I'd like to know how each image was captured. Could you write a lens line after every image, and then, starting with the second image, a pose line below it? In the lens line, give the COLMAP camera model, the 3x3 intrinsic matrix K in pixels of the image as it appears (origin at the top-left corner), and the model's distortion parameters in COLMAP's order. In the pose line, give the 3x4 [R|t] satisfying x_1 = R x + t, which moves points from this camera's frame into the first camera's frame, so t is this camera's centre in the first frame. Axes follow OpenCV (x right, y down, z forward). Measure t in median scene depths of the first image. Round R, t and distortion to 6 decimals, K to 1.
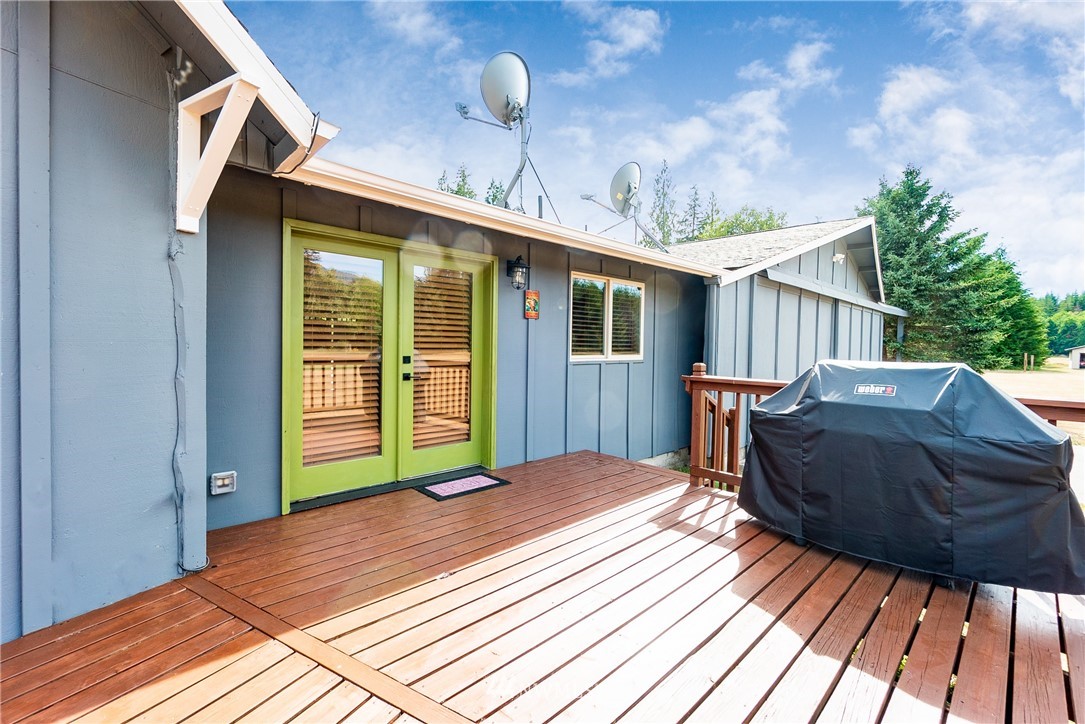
lens RADIAL K [[481.3, 0, 542.5], [0, 481.3, 362.0], [0, 0, 1]] dist [0.000756, 0.000120]
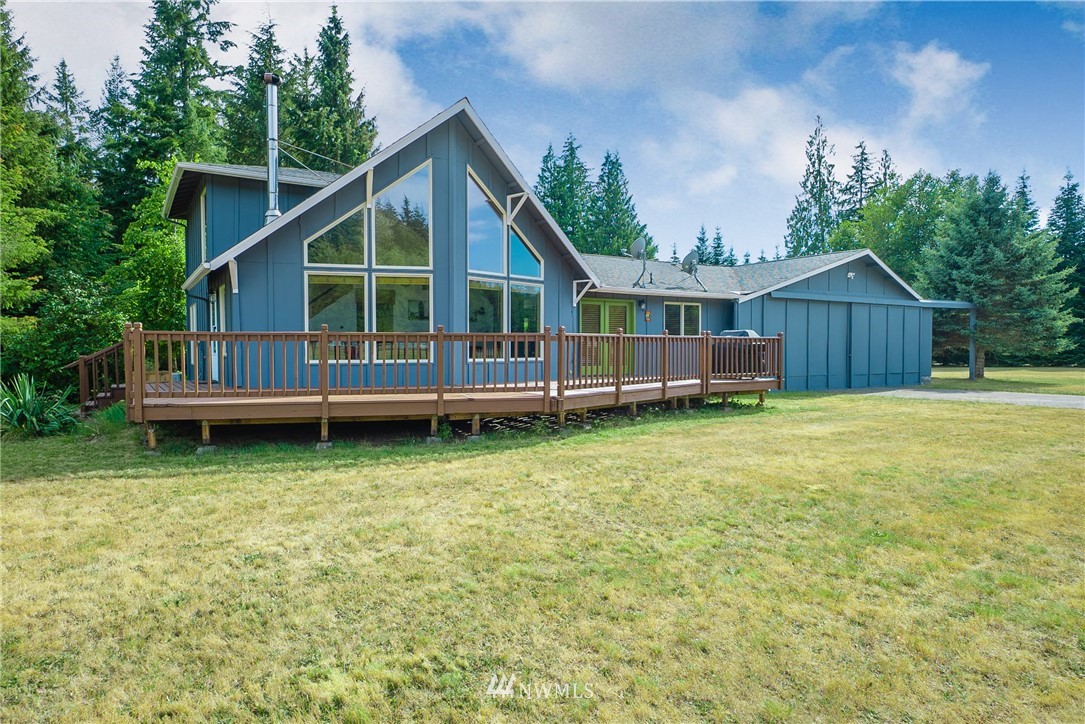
lens RADIAL K [[644.0, 0, 542.5], [0, 644.0, 362.0], [0, 0, 1]] dist [-0.047118, -0.000273]
pose [[0.979494, -0.014500, -0.200949, 0.033273], [0.010660, 0.999740, -0.020177, 0.057425], [0.201189, 0.017622, 0.979394, -0.744137]]
